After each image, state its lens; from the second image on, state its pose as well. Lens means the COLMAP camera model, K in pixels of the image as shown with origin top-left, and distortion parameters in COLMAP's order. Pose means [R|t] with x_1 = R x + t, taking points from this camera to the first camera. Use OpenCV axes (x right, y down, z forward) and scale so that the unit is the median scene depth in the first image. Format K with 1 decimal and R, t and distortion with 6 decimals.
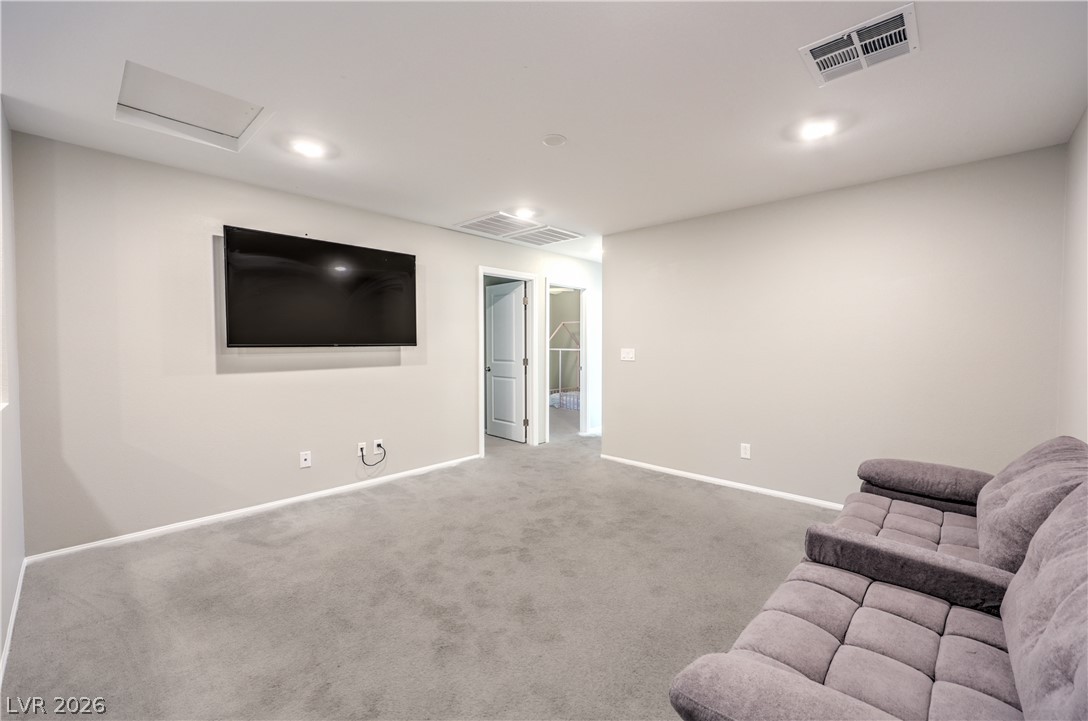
lens RADIAL K [[451.7, 0, 547.7], [0, 451.7, 354.2], [0, 0, 1]] dist [0.000176, 0.000098]
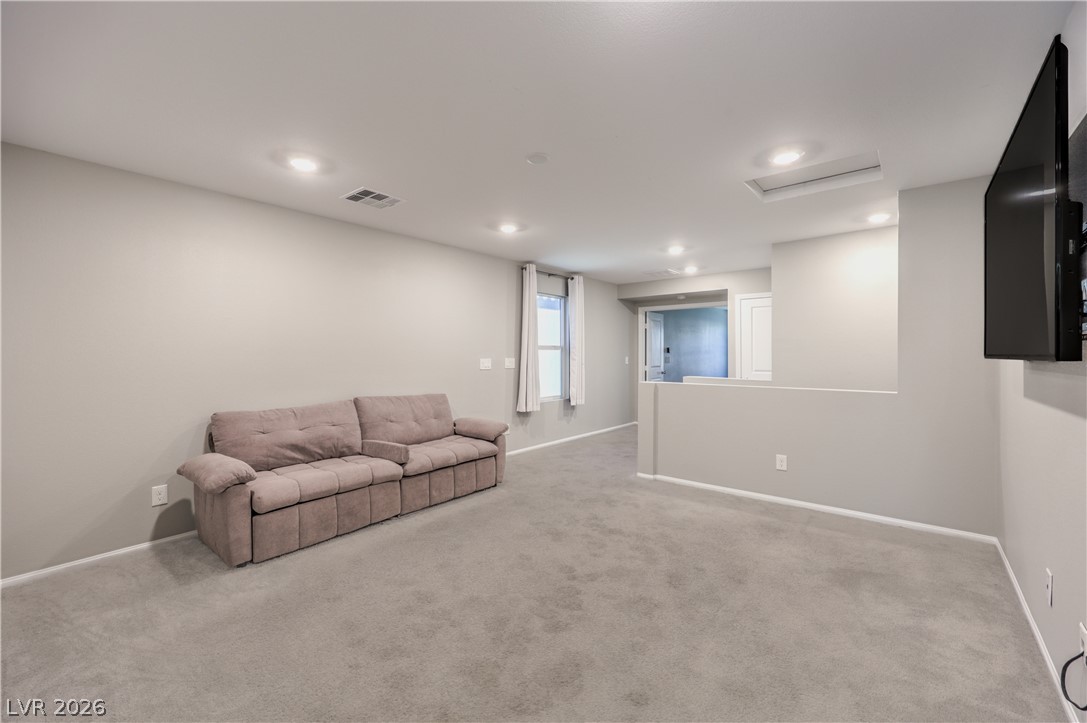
lens RADIAL K [[451.2, 0, 547.2], [0, 451.2, 355.2], [0, 0, 1]] dist [0.000176, 0.000098]
pose [[-0.998101, 0.002198, -0.061566, 0.058432], [0.000857, 0.999762, 0.021795, -0.046056], [0.061599, 0.021701, -0.997865, 2.088883]]
